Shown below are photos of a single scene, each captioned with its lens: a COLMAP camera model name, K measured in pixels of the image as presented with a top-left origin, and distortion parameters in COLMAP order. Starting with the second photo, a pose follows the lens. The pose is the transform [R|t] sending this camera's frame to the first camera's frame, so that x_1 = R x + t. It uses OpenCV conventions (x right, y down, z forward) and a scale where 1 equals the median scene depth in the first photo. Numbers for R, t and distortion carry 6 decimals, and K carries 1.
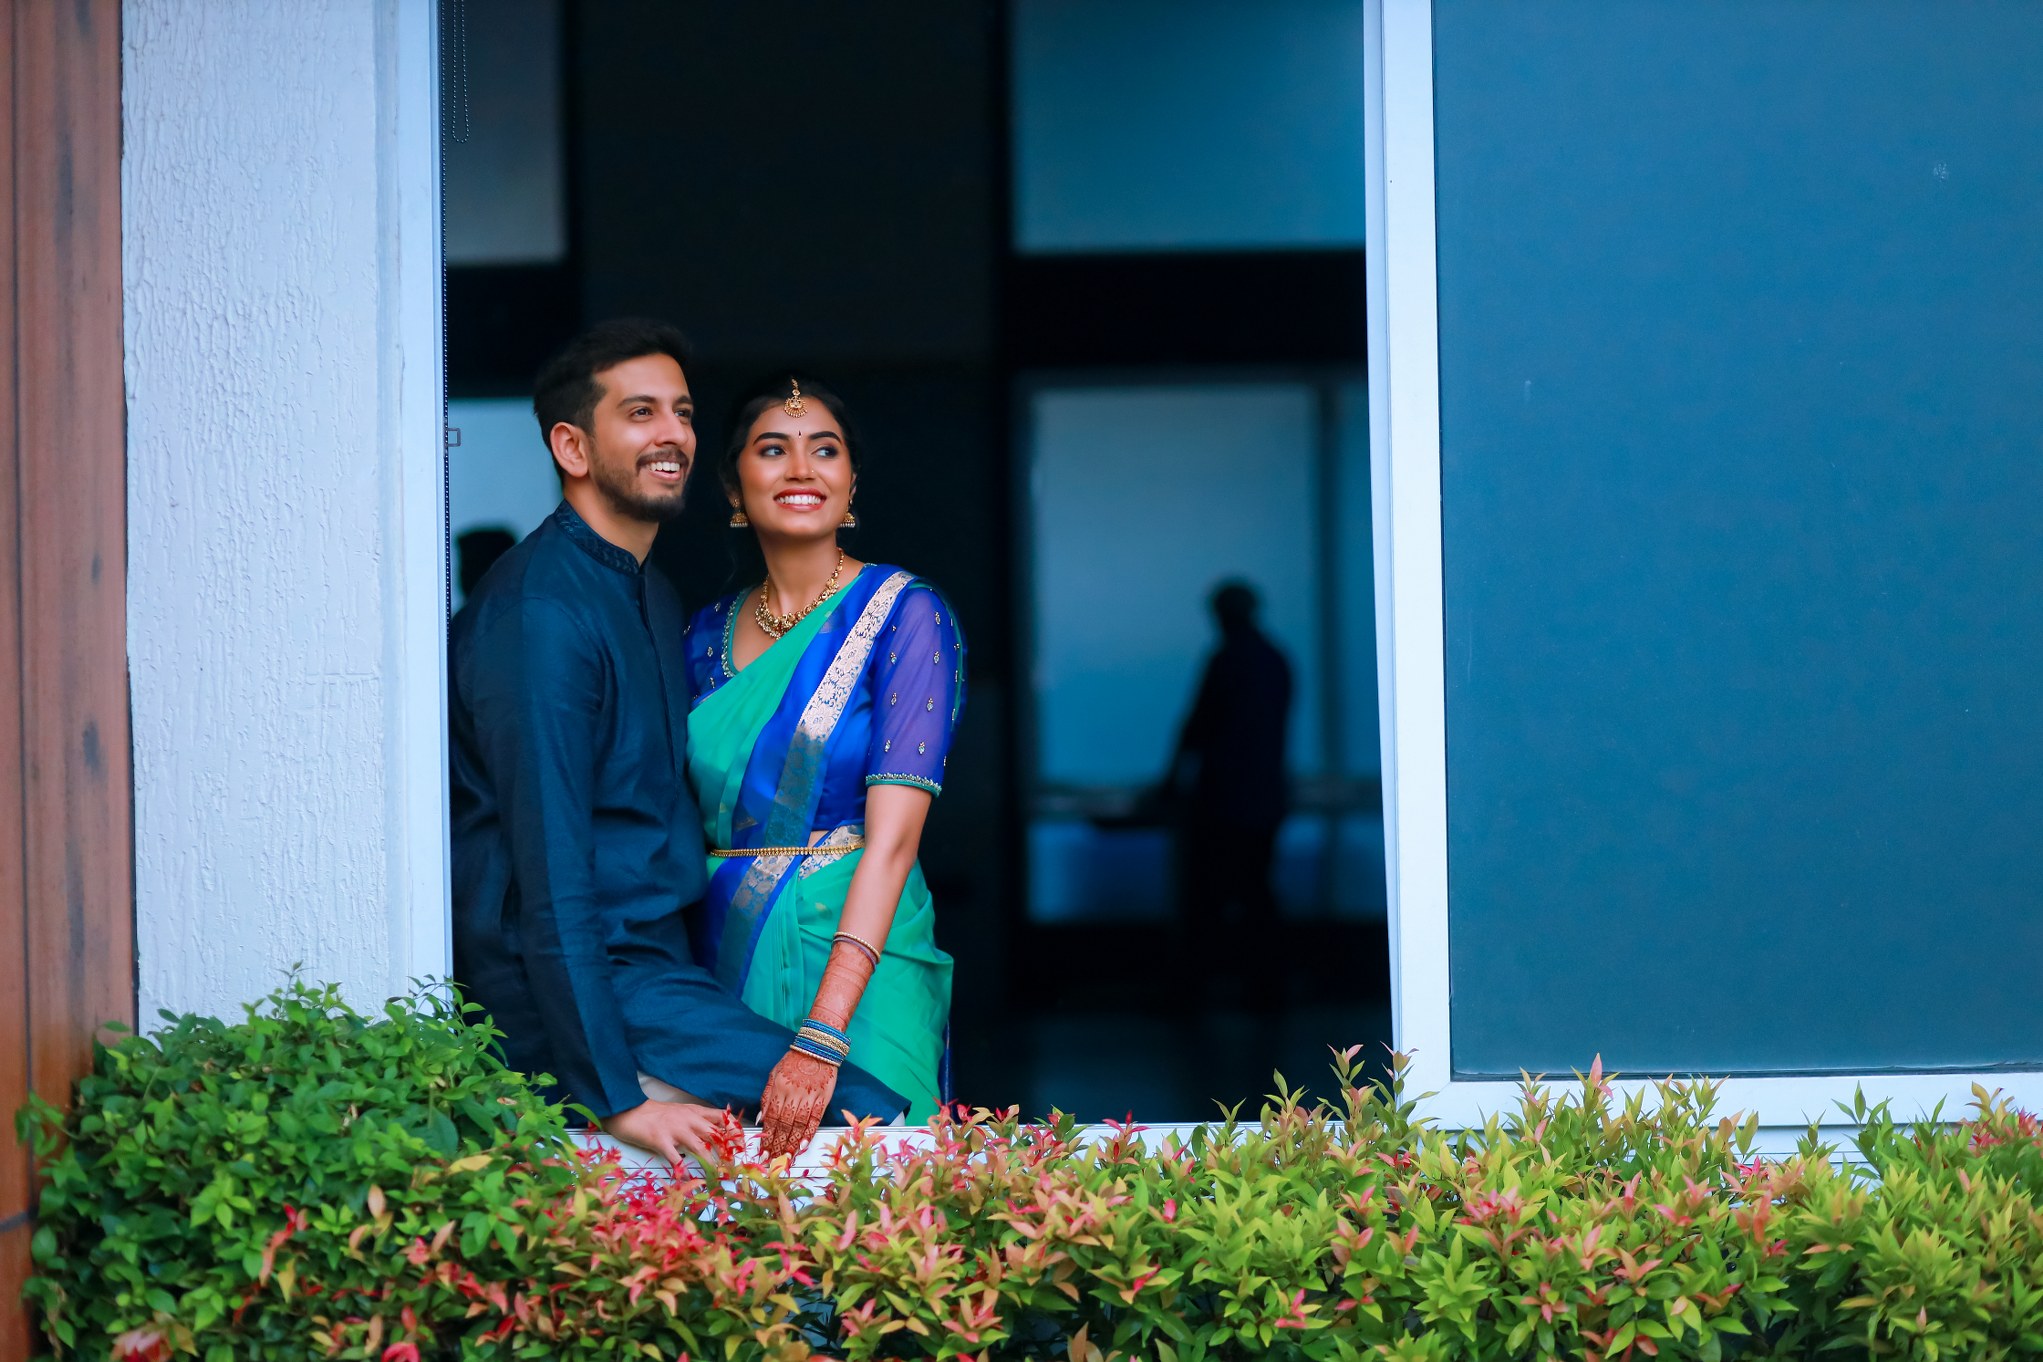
lens RADIAL K [[5013.5, 0, 1021.5], [0, 5013.5, 681.0], [0, 0, 1]] dist [-0.126860, -1.360008]
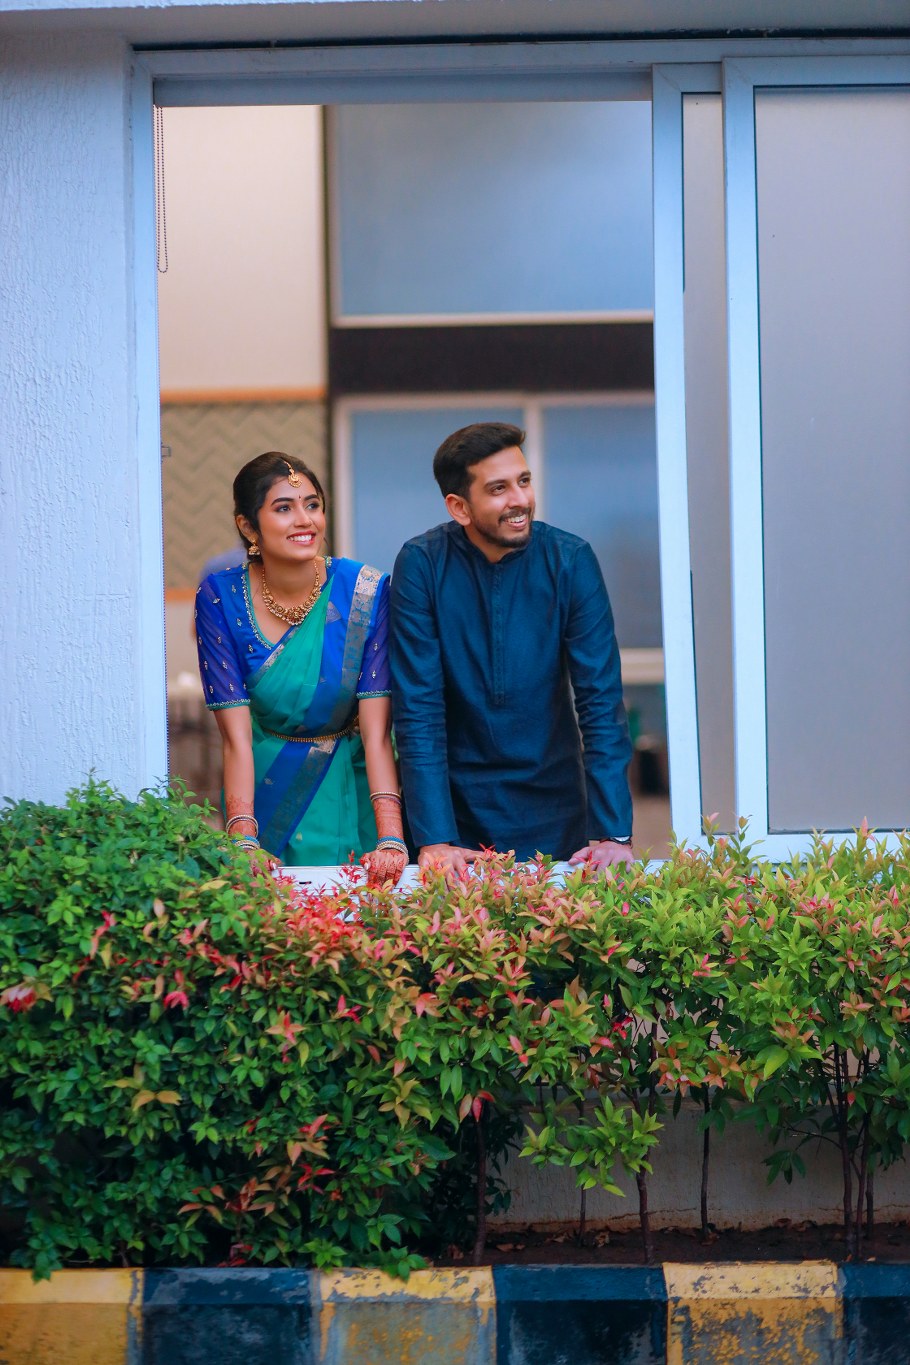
lens RADIAL K [[3349.7, 0, 455.0], [0, 3349.7, 682.5], [0, 0, 1]] dist [-0.126860, -1.360008]
pose [[0.998499, -0.004746, 0.054562, -0.090367], [0.003315, 0.999649, 0.026295, -0.001159], [-0.054668, -0.026075, 0.998164, -0.129569]]
